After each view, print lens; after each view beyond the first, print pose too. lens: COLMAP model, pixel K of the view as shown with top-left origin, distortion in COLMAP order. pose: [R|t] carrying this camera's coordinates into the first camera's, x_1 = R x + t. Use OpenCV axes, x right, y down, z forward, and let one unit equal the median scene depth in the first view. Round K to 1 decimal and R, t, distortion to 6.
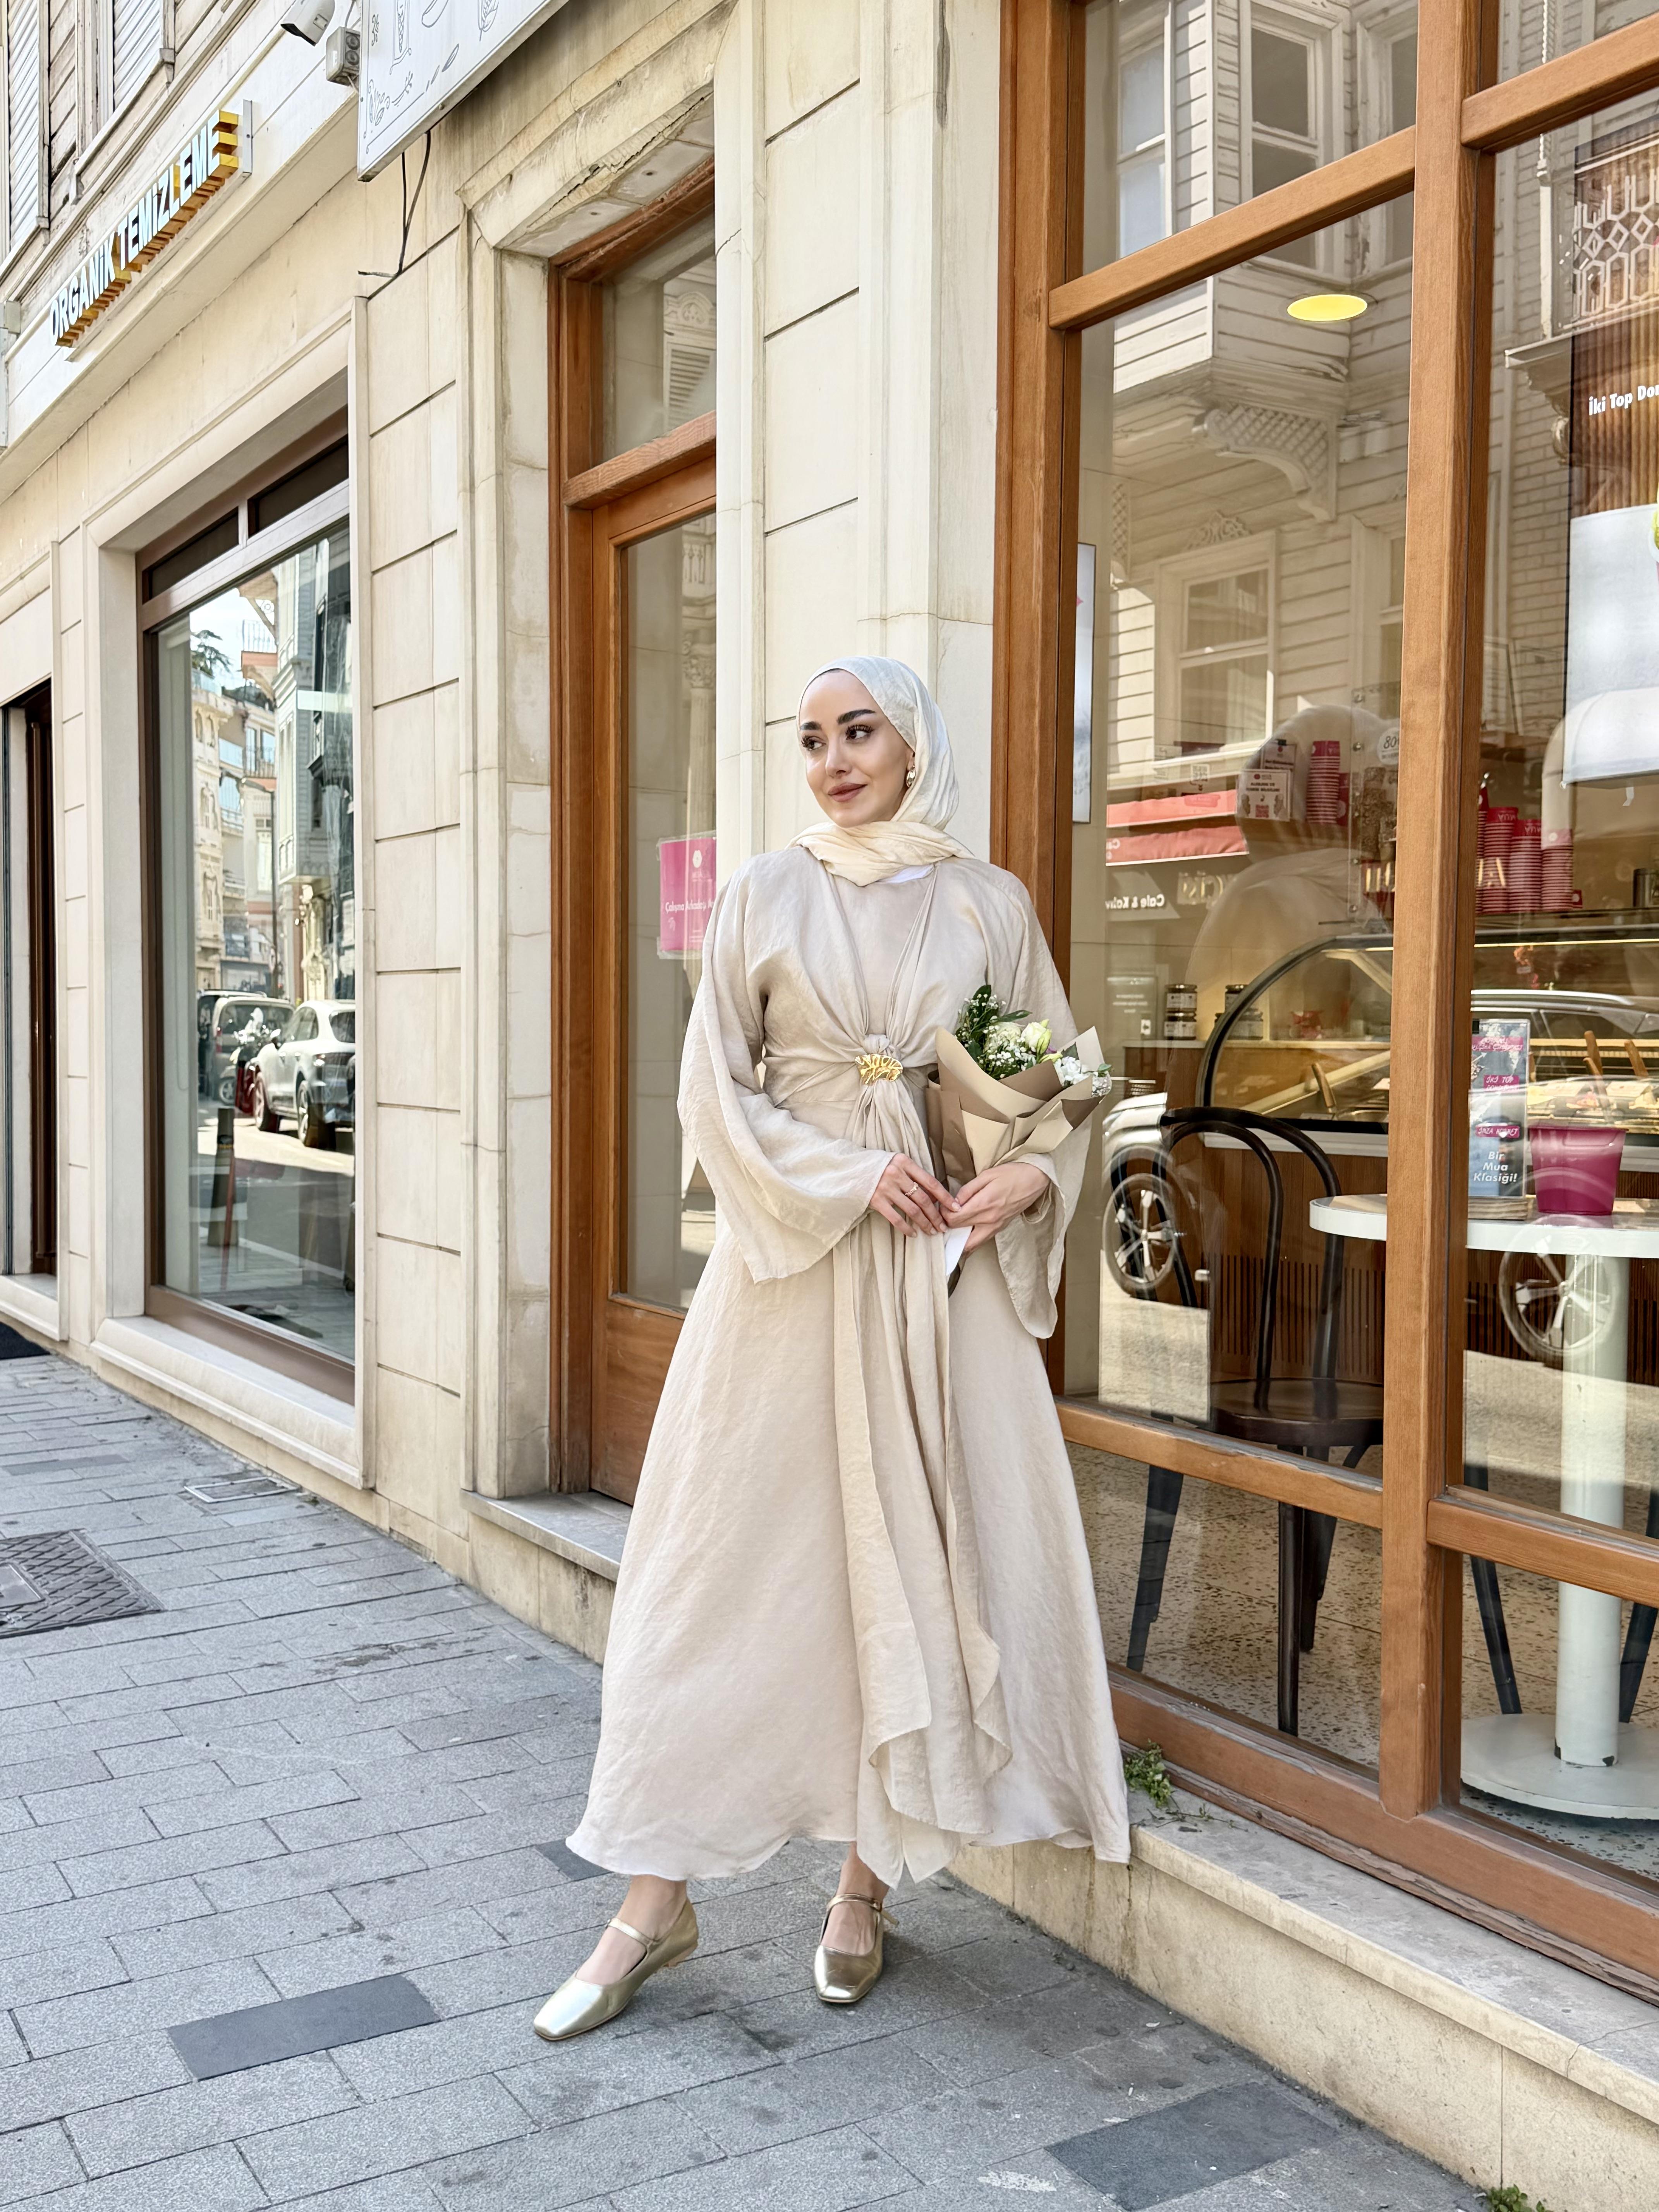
lens RADIAL K [[2234.5, 0, 814.4], [0, 2234.5, 1106.7], [0, 0, 1]] dist [-0.008848, 0.000000]
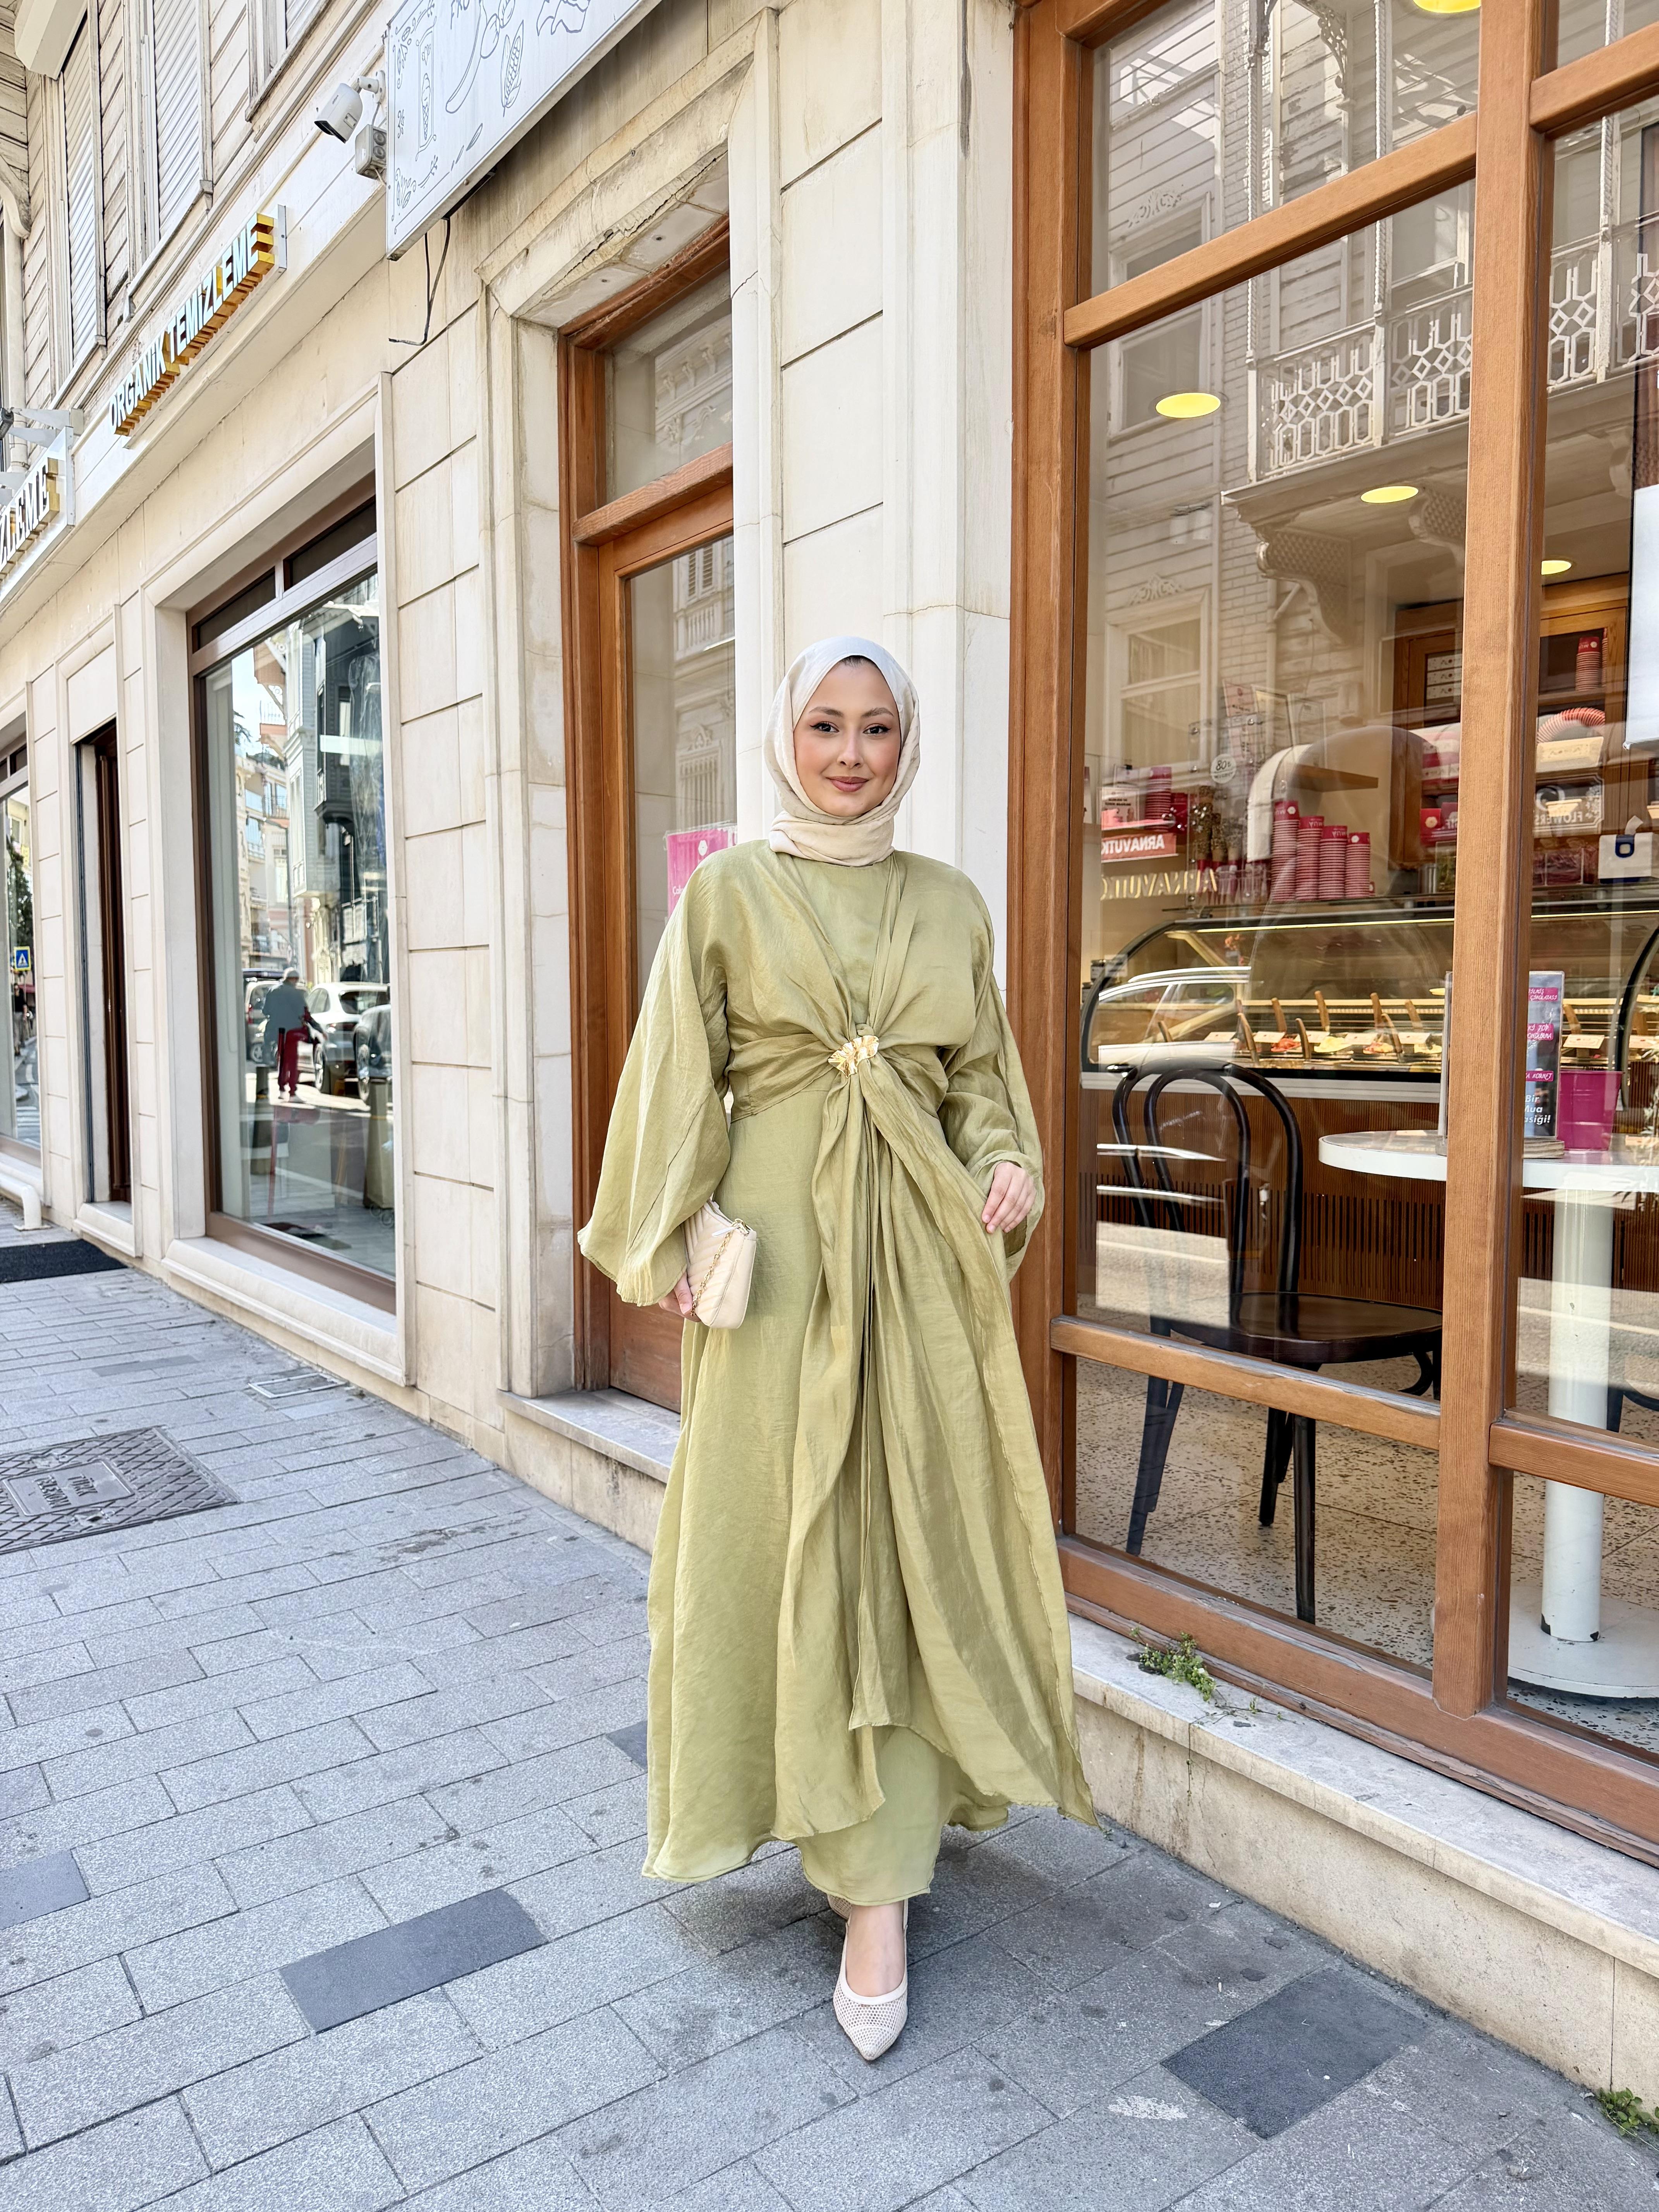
lens RADIAL K [[1558.8, 0, 813.4], [0, 1558.8, 1100.1], [0, 0, 1]] dist [-0.023147, 0.008886]
pose [[0.995661, -0.015109, 0.091820, -0.082949], [0.012614, 0.999537, 0.027699, -0.001749], [-0.092196, -0.026420, 0.995390, 0.221288]]
